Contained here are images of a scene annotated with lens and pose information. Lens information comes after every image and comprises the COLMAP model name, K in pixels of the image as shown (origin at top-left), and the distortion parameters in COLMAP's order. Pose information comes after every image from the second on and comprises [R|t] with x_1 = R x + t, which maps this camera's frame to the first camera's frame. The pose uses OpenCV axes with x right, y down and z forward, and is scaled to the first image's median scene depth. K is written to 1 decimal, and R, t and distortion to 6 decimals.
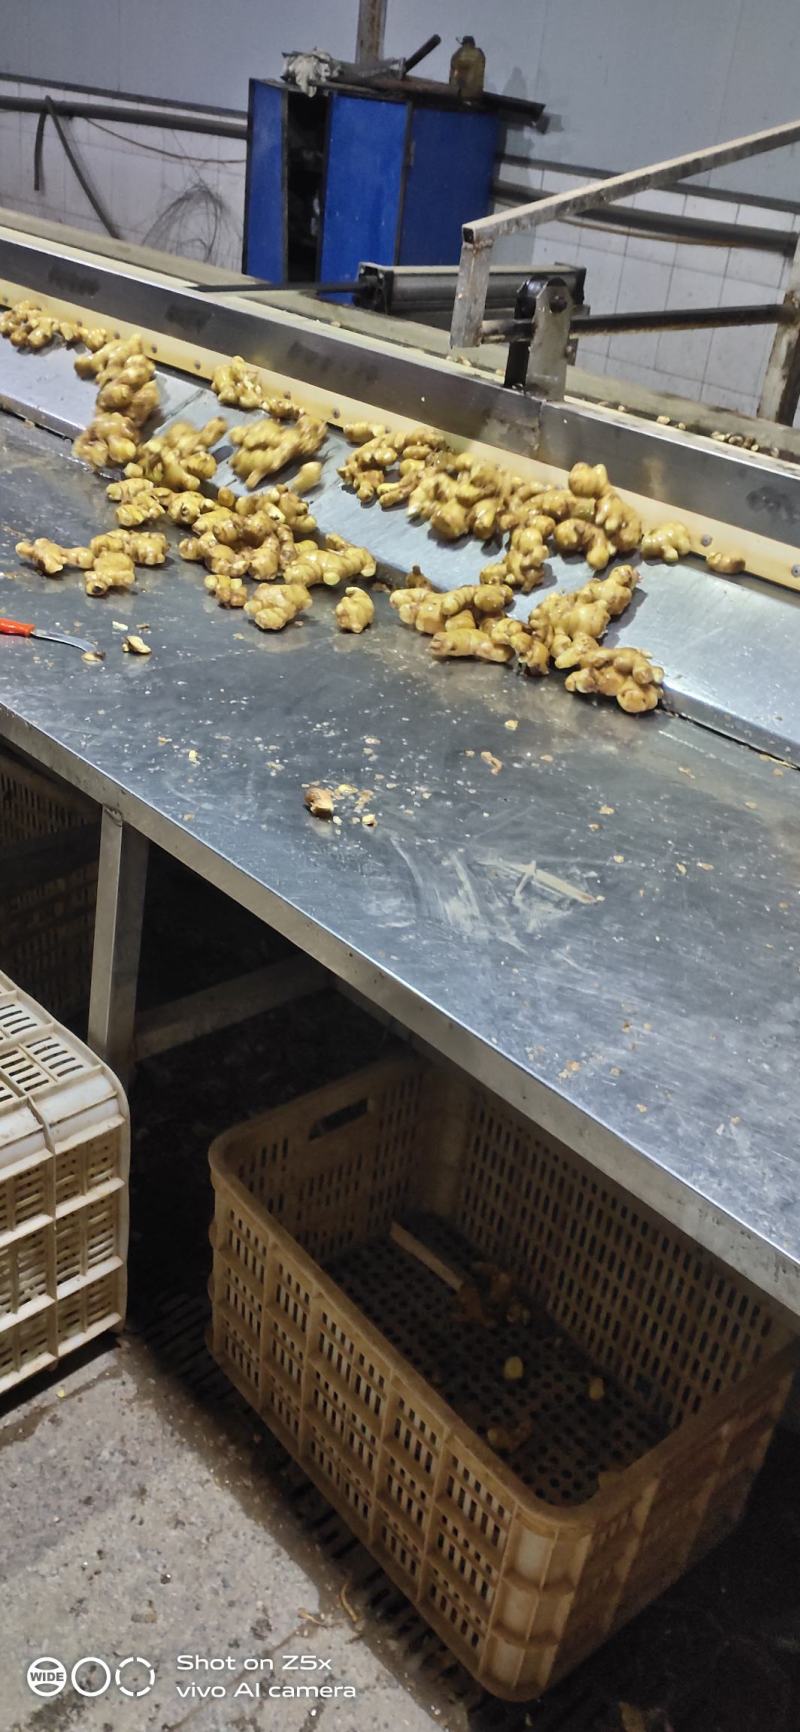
lens RADIAL K [[1337.0, 0, 397.5], [0, 1337.0, 914.6], [0, 0, 1]] dist [0.074860, -0.151655]
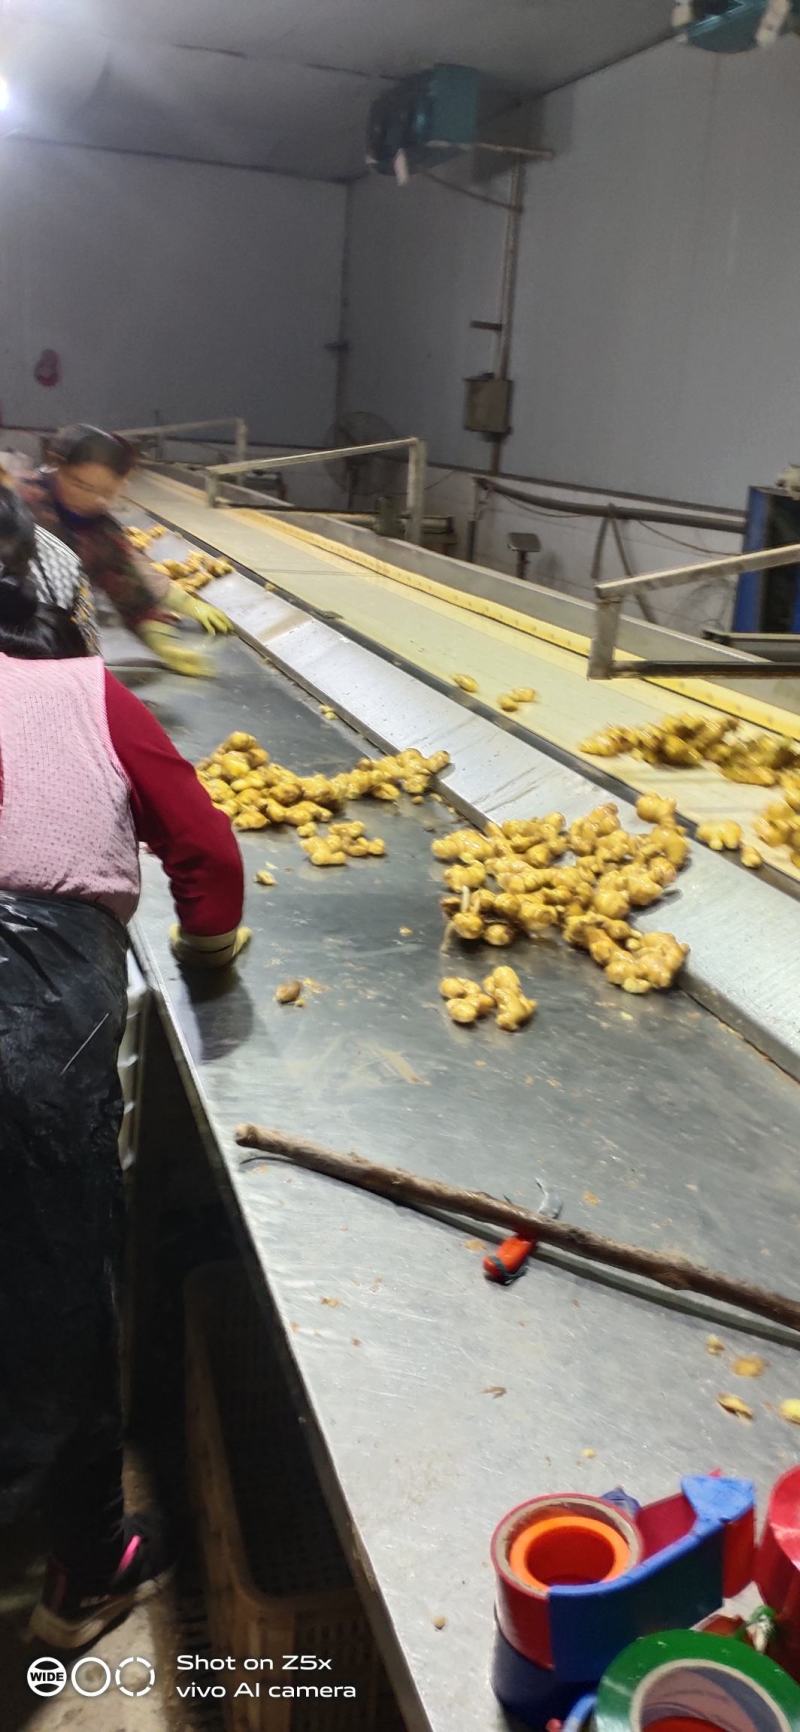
lens RADIAL K [[1385.8, 0, 400.0], [0, 1385.8, 866.0], [0, 0, 1]] dist [0.081663, -0.141469]
pose [[0.898934, 0.092779, -0.428147, 0.537227], [-0.213390, 0.946270, -0.242977, 0.092640], [0.382600, 0.309783, 0.870432, -0.113815]]
